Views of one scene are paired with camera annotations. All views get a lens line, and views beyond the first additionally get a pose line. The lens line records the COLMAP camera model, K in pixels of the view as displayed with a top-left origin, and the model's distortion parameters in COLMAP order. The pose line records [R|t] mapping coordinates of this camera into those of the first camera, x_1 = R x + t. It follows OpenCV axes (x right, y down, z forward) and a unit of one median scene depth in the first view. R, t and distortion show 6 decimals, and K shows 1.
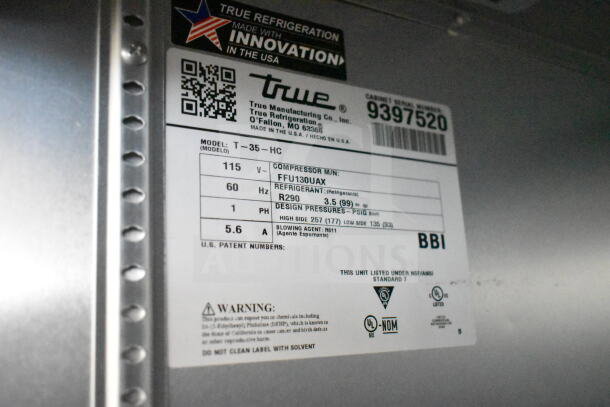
lens RADIAL K [[598.9, 0, 304.9], [0, 598.9, 203.4], [0, 0, 1]] dist [-0.012541, 0.000000]
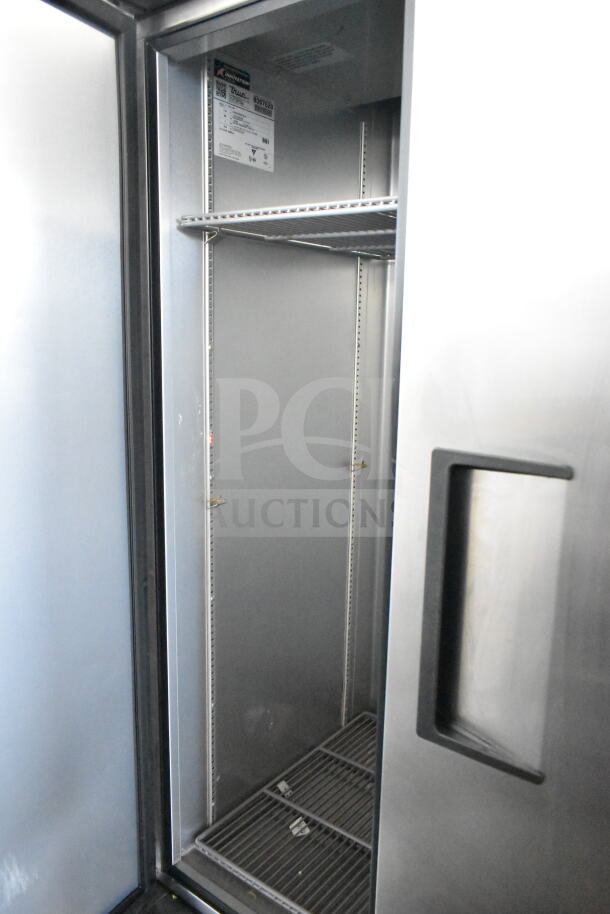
lens RADIAL K [[695.8, 0, 305.9], [0, 695.8, 457.2], [0, 0, 1]] dist [-0.003217, -0.000848]
pose [[0.932409, 0.008457, 0.361306, -1.231584], [-0.145526, 0.923882, 0.353926, 0.347252], [-0.330811, -0.382583, 0.862667, -3.998854]]
